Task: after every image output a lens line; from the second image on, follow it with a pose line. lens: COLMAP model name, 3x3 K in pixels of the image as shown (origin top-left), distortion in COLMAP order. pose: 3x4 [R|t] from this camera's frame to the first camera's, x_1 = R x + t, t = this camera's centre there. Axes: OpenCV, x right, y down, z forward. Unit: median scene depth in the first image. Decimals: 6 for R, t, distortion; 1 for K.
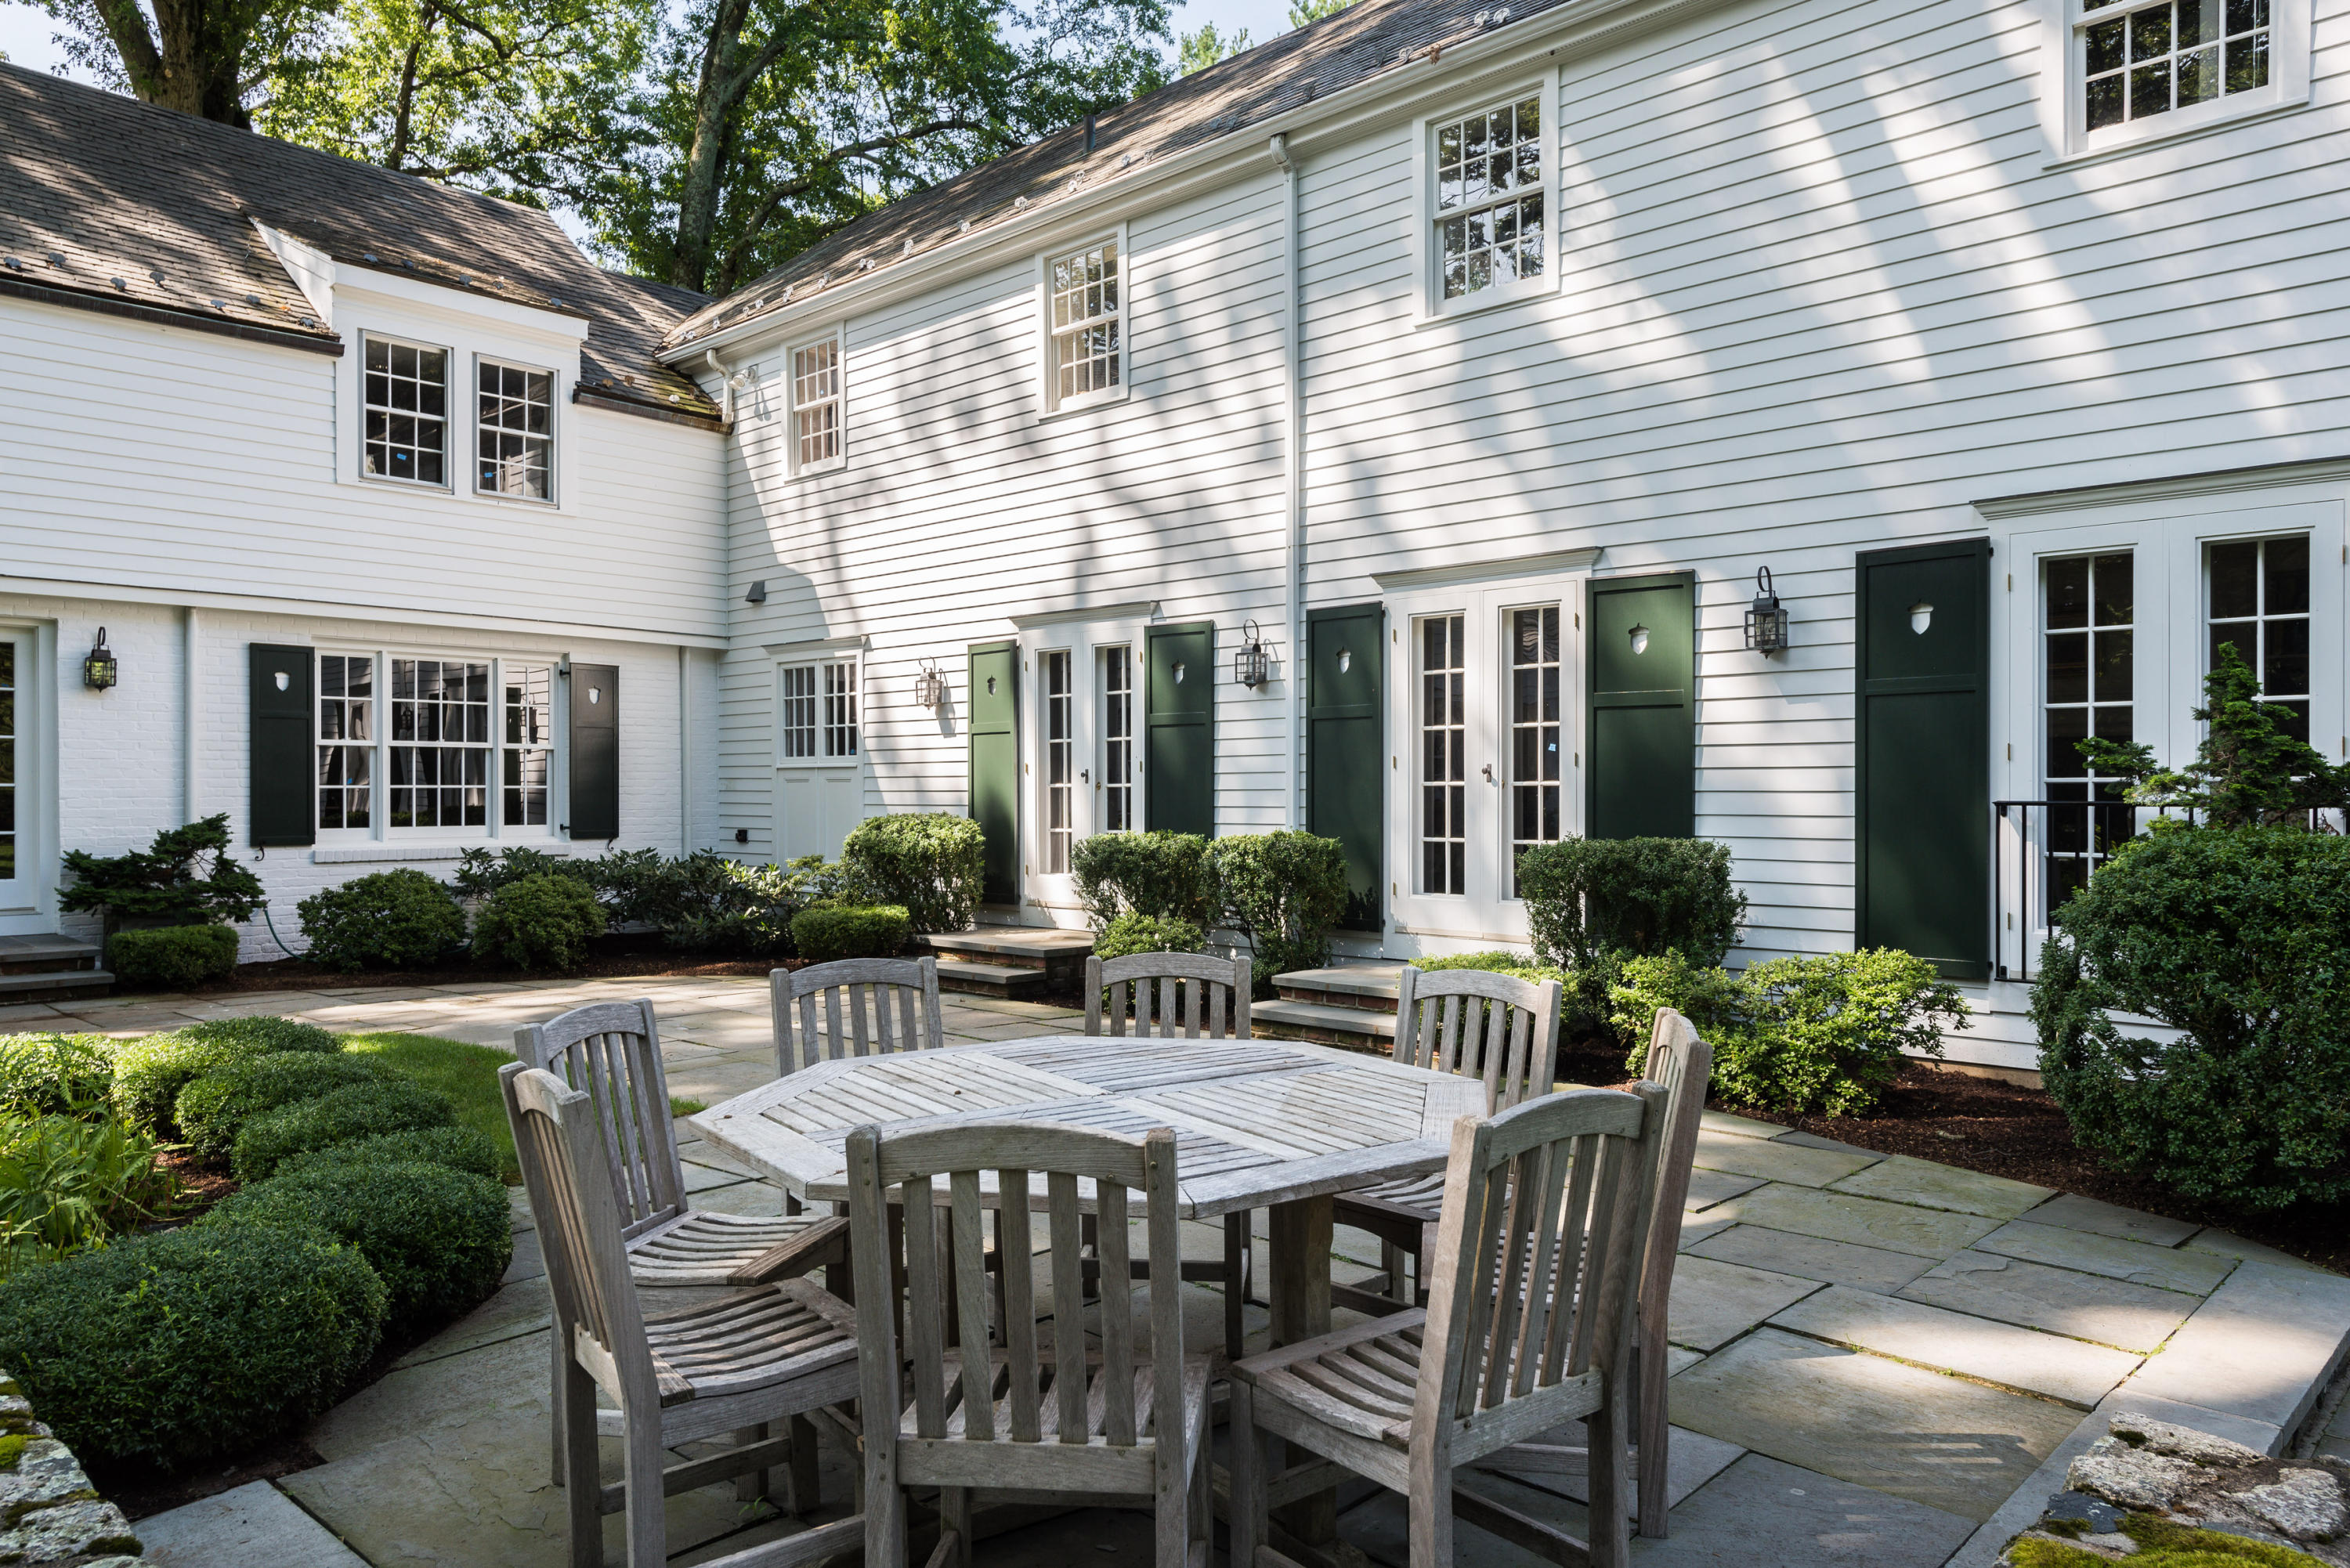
lens RADIAL K [[1601.0, 0, 1187.6], [0, 1601.0, 781.3], [0, 0, 1]] dist [0.007592, -0.009790]
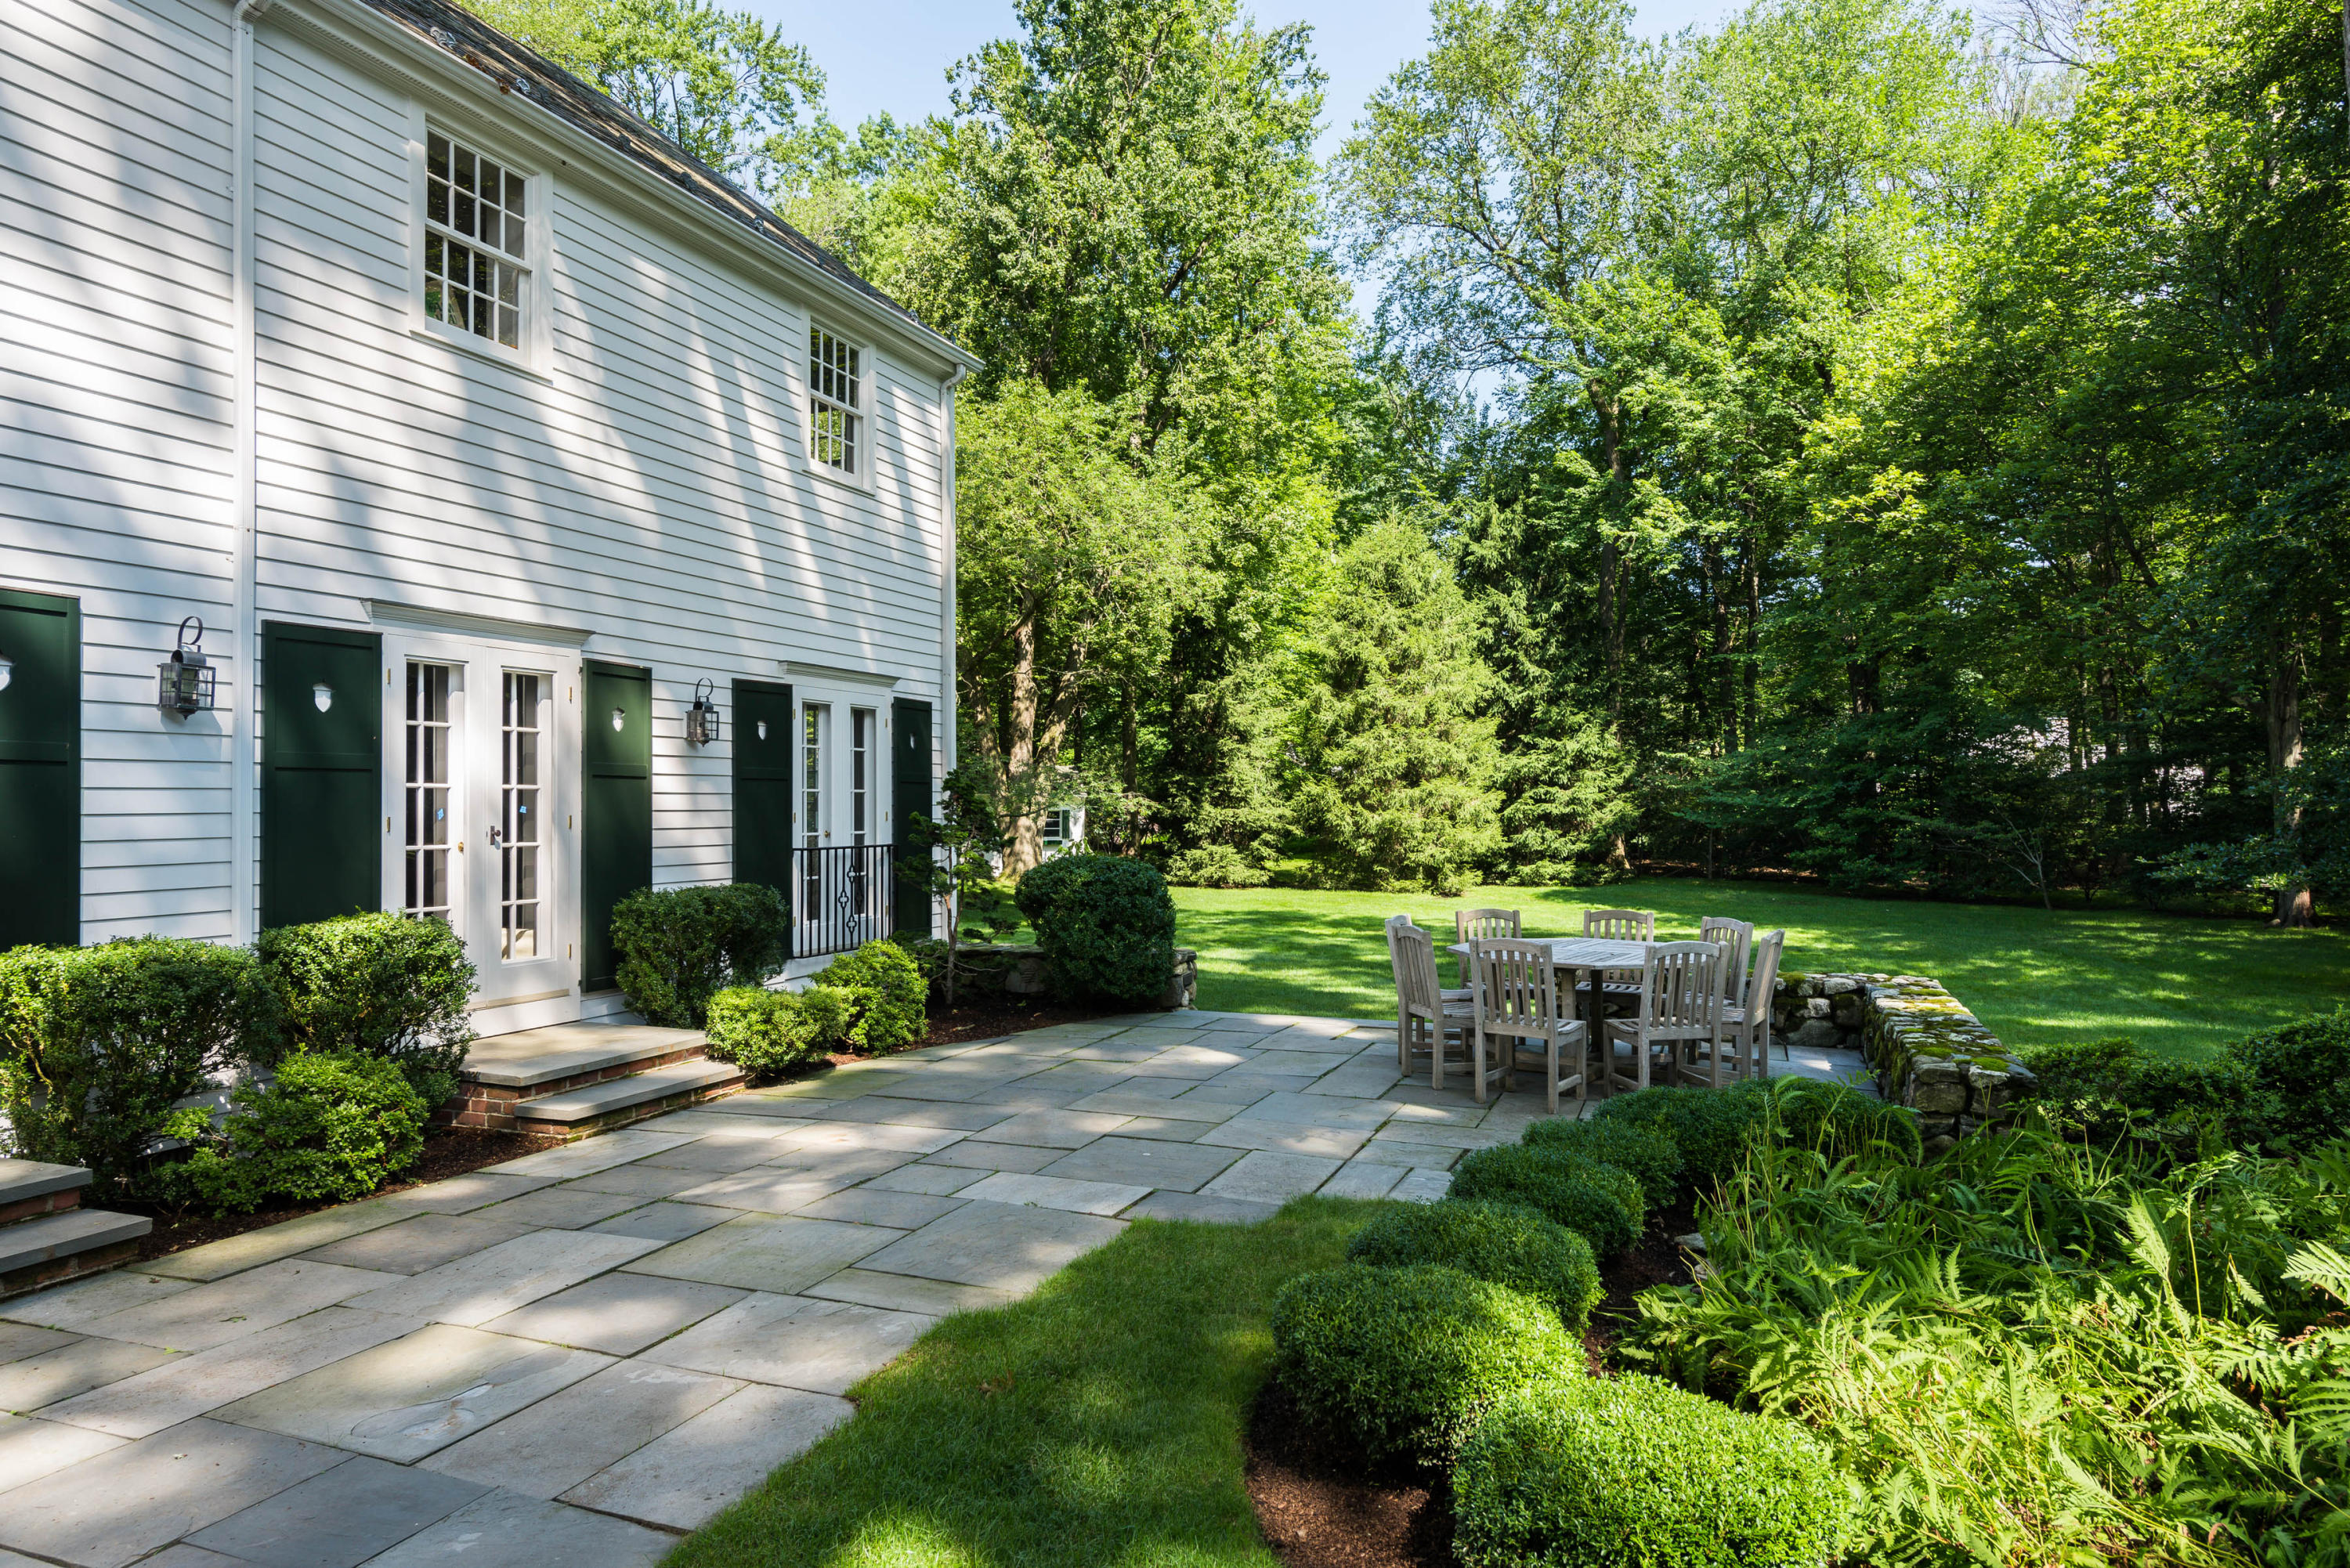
lens RADIAL K [[1404.3, 0, 1162.7], [0, 1404.3, 790.8], [0, 0, 1]] dist [-0.030027, -0.000289]
pose [[-0.375660, 0.019382, 0.926555, -0.577445], [0.006929, 0.999812, -0.018105, -0.010834], [-0.926732, -0.000381, -0.375723, 0.725633]]
